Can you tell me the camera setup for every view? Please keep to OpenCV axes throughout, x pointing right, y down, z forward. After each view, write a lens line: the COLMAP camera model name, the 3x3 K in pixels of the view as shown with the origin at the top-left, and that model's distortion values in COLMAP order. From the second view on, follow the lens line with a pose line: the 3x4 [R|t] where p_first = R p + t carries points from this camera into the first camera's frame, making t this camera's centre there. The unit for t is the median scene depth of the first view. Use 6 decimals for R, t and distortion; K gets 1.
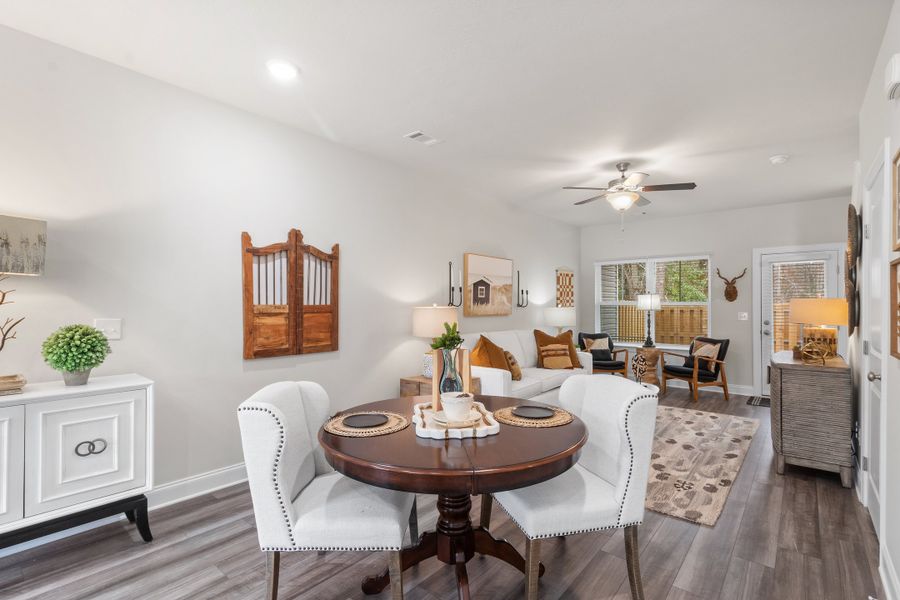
lens RADIAL K [[413.0, 0, 455.3], [0, 413.0, 303.4], [0, 0, 1]] dist [0.001933, -0.001741]
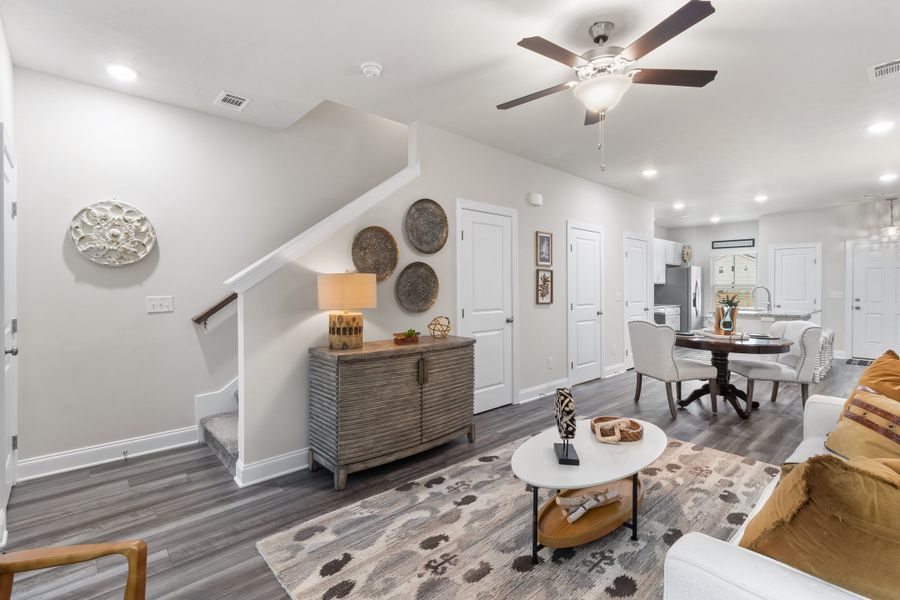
lens RADIAL K [[413.0, 0, 447.7], [0, 413.0, 303.6], [0, 0, 1]] dist [0.001933, -0.001741]
pose [[-0.992170, 0.007123, 0.124695, 0.453132], [0.008898, 0.999867, 0.013689, 0.020919], [-0.124581, 0.014691, -0.992101, 1.324850]]
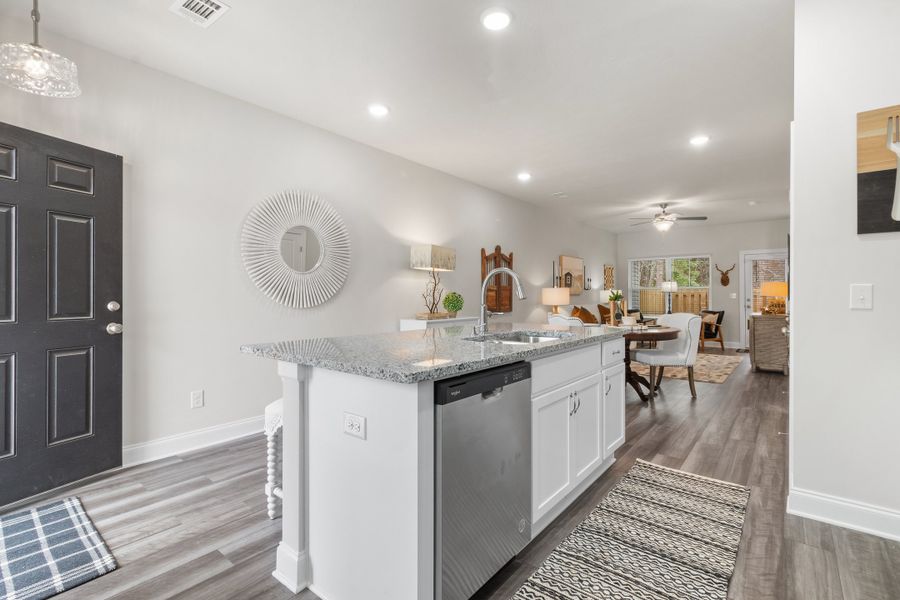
lens RADIAL K [[413.0, 0, 451.2], [0, 413.0, 292.8], [0, 0, 1]] dist [0.001933, -0.001741]
pose [[0.999894, -0.002798, 0.014301, -0.418654], [0.002877, 0.999980, -0.005544, 0.030534], [-0.014285, 0.005585, 0.999882, -0.583800]]
